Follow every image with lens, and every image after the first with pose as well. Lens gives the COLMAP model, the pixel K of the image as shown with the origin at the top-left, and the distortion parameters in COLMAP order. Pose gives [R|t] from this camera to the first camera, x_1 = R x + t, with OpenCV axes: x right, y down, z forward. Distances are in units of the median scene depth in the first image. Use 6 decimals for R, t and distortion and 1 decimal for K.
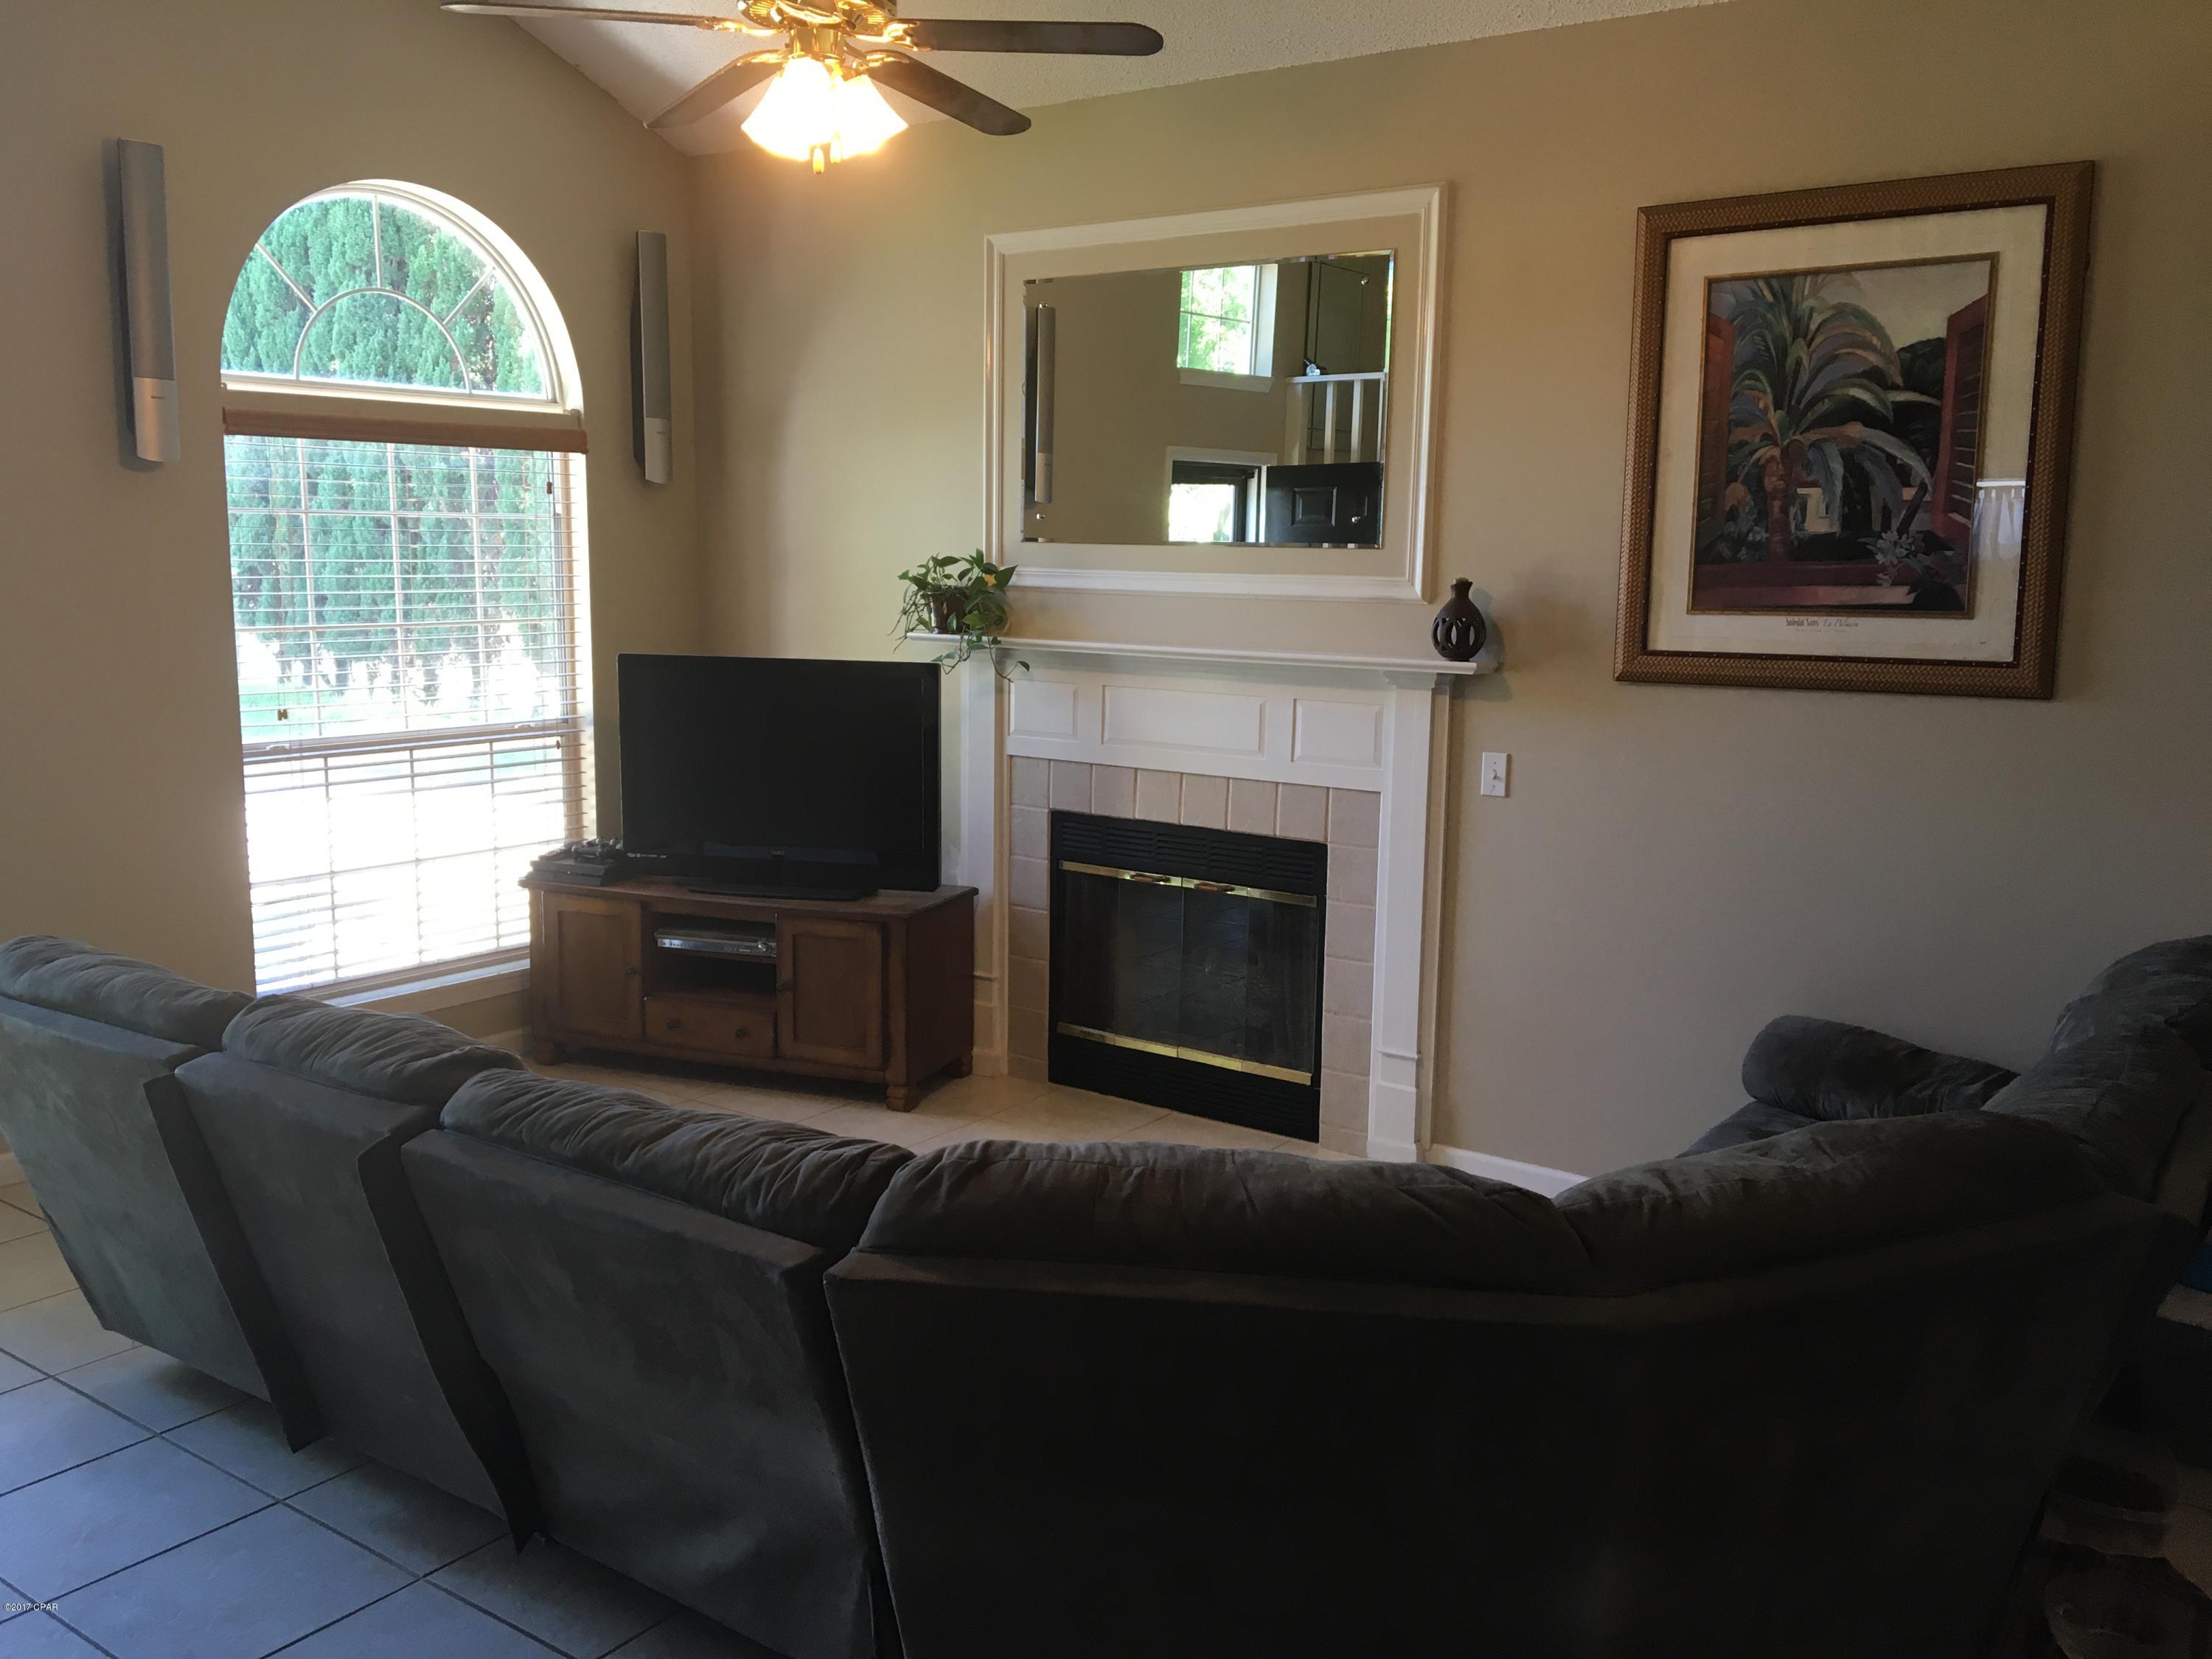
lens RADIAL K [[1866.7, 0, 1091.8], [0, 1866.7, 840.3], [0, 0, 1]] dist [0.077523, -0.110812]
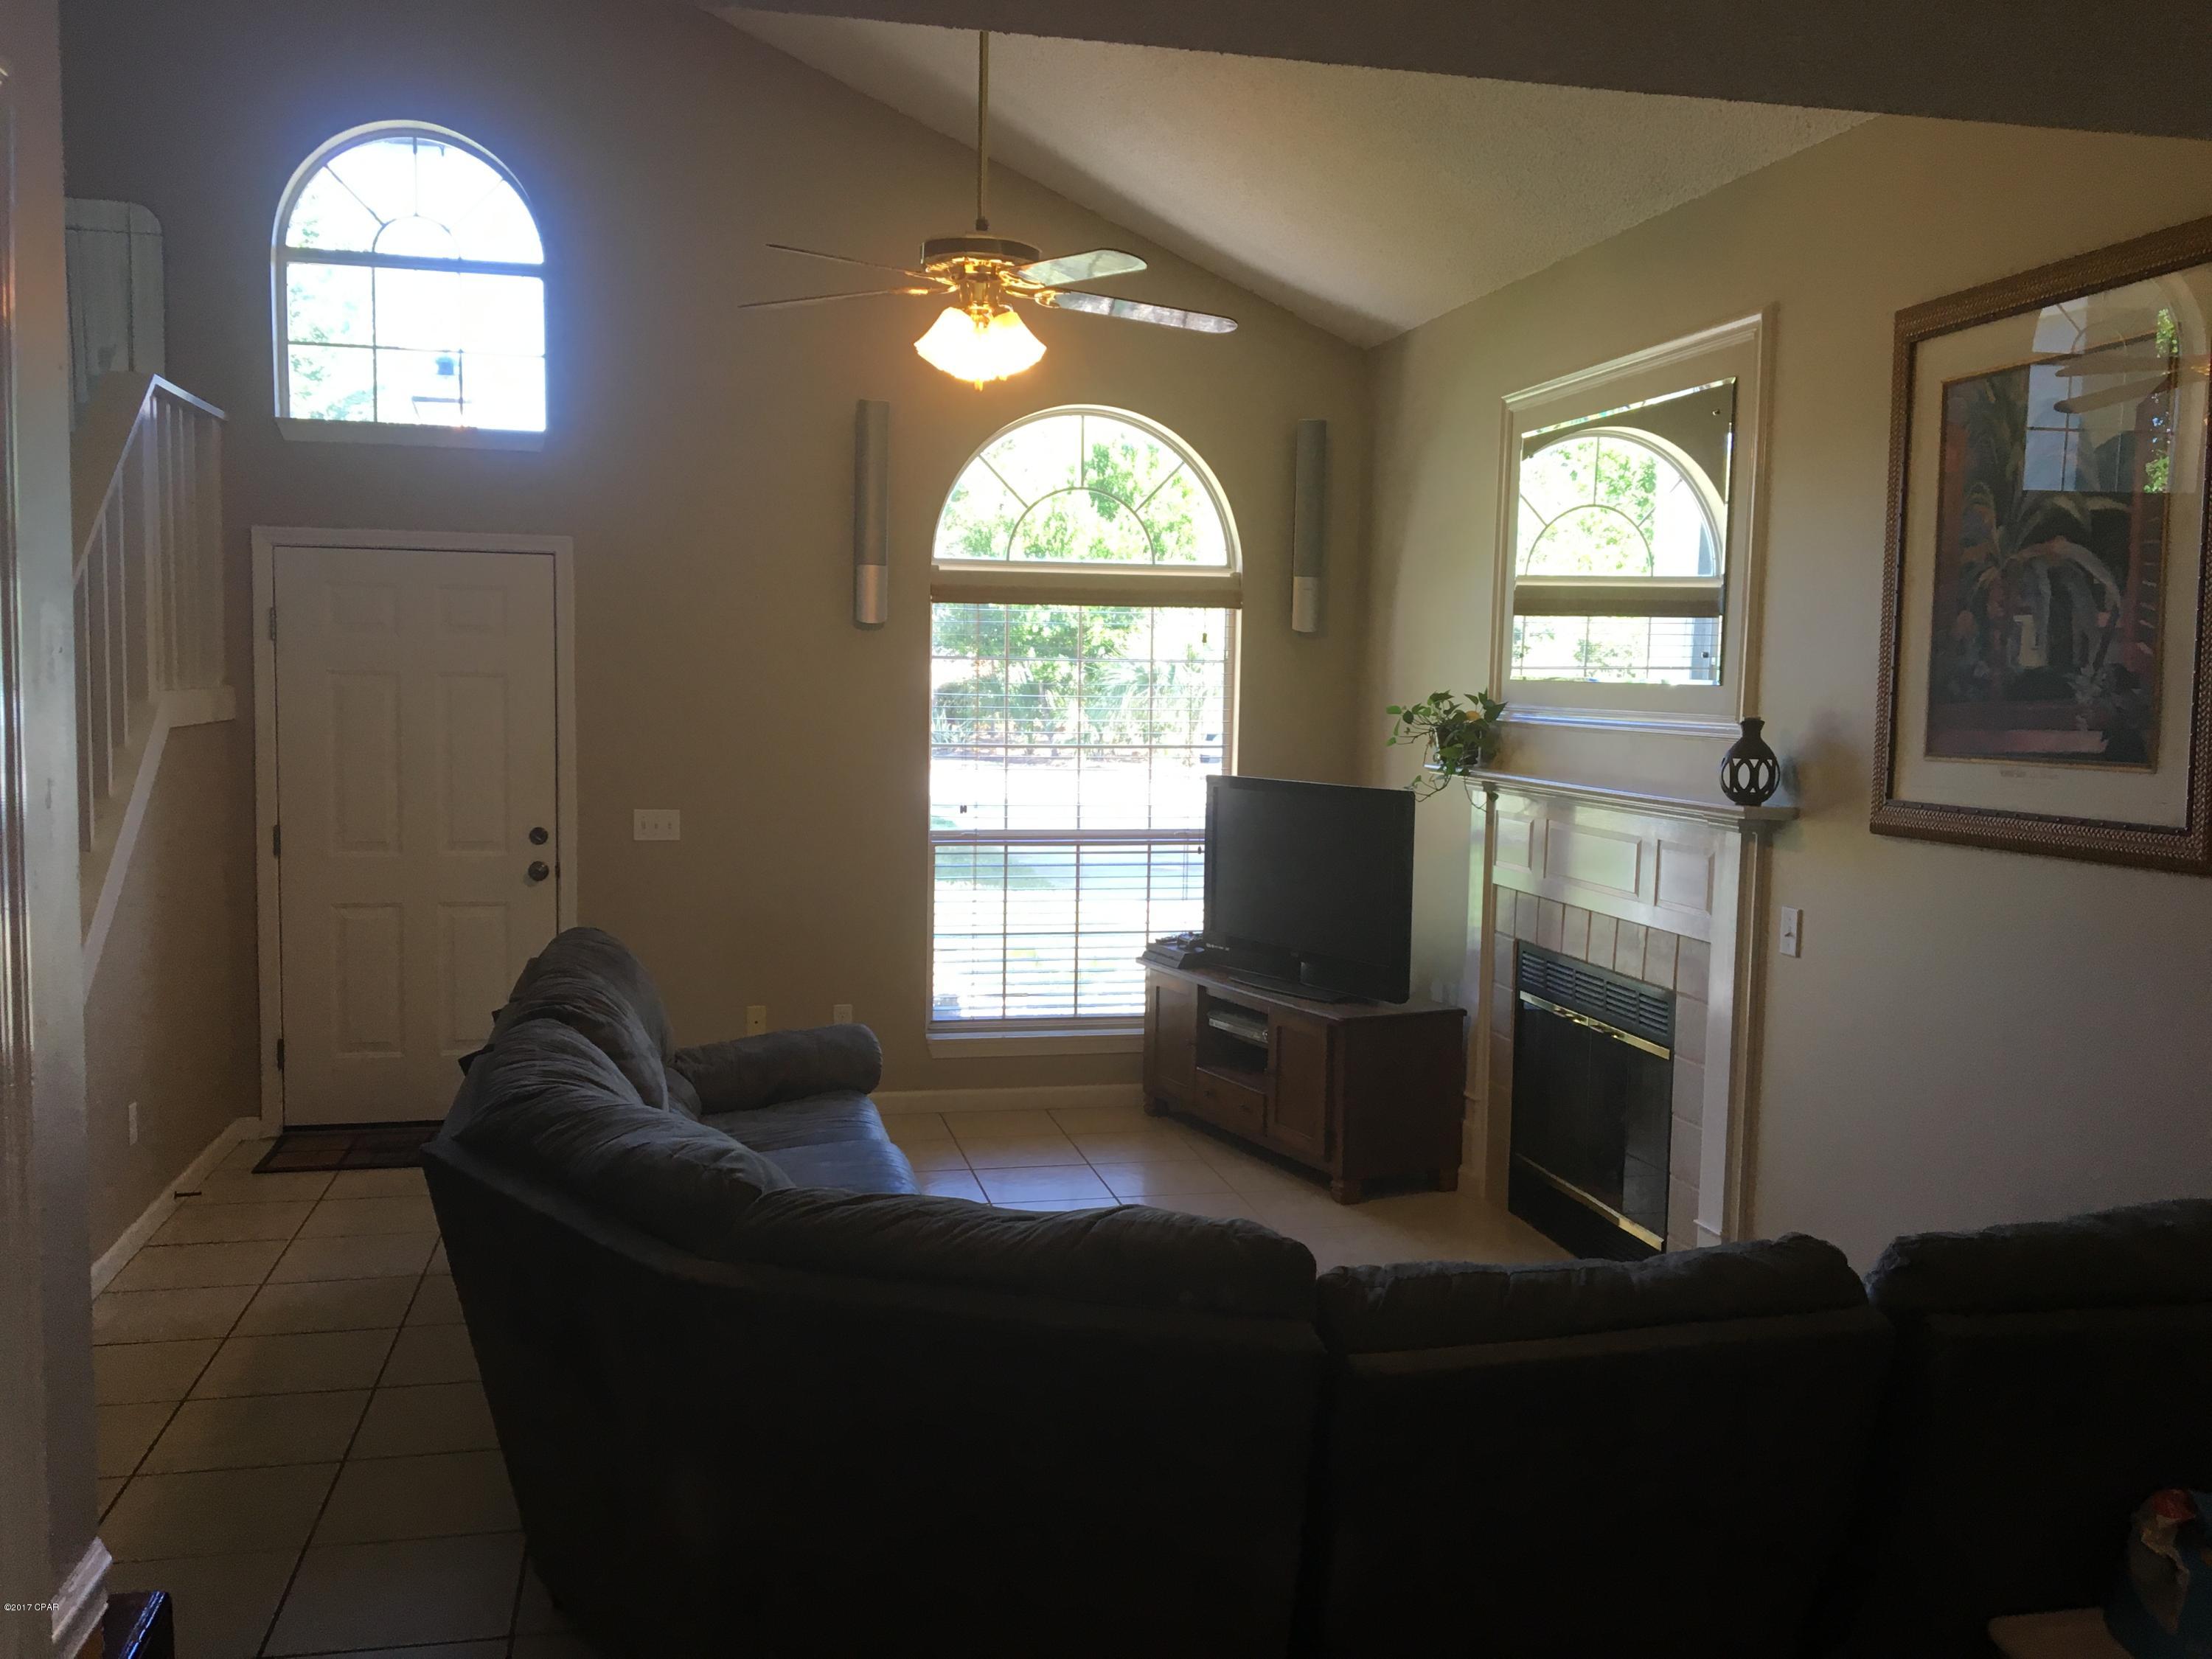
lens RADIAL K [[1866.7, 0, 1093.2], [0, 1866.7, 834.2], [0, 0, 1]] dist [0.077523, -0.110812]
pose [[0.744178, 0.057434, -0.665507, 0.628115], [-0.113590, 0.992667, -0.041350, -0.006598], [0.658252, 0.106367, 0.745245, 0.102301]]
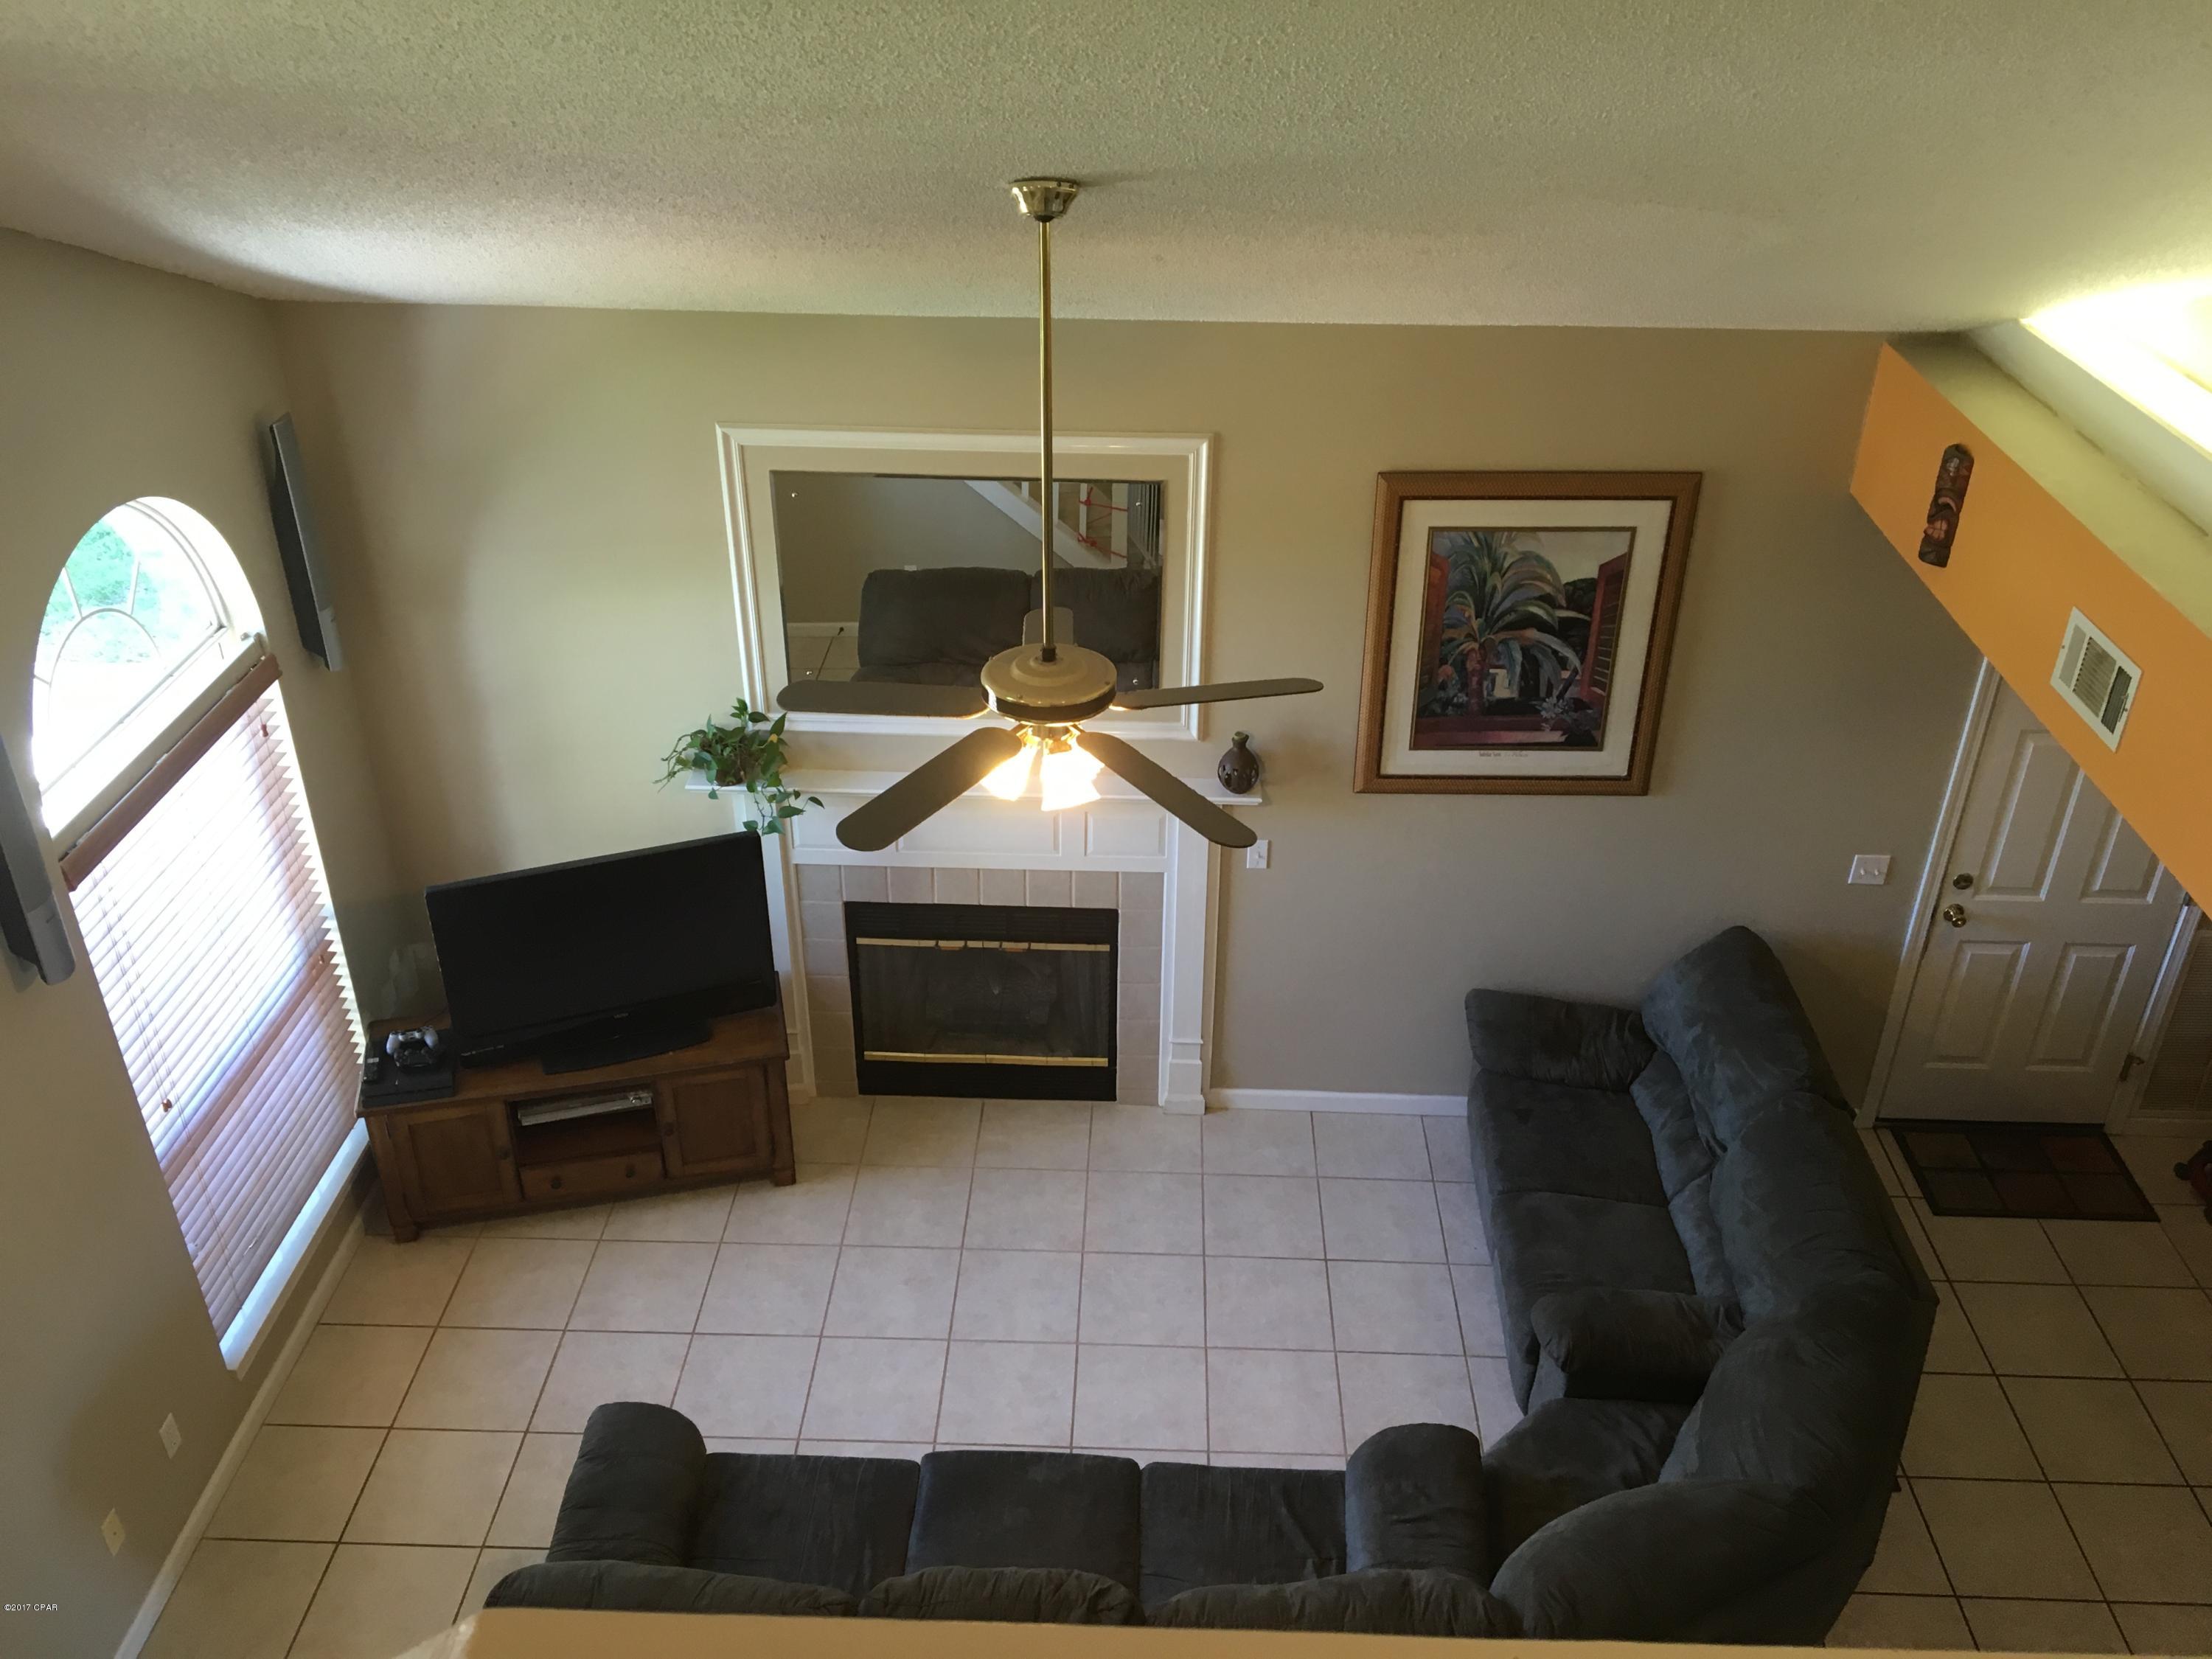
lens RADIAL K [[1866.7, 0, 1084.7], [0, 1866.7, 835.6], [0, 0, 1]] dist [0.077523, -0.110812]
pose [[0.833245, -0.298190, 0.465602, -0.545183], [0.095261, 0.906936, 0.410357, -0.660189], [-0.544636, -0.297574, 0.784106, 0.043257]]
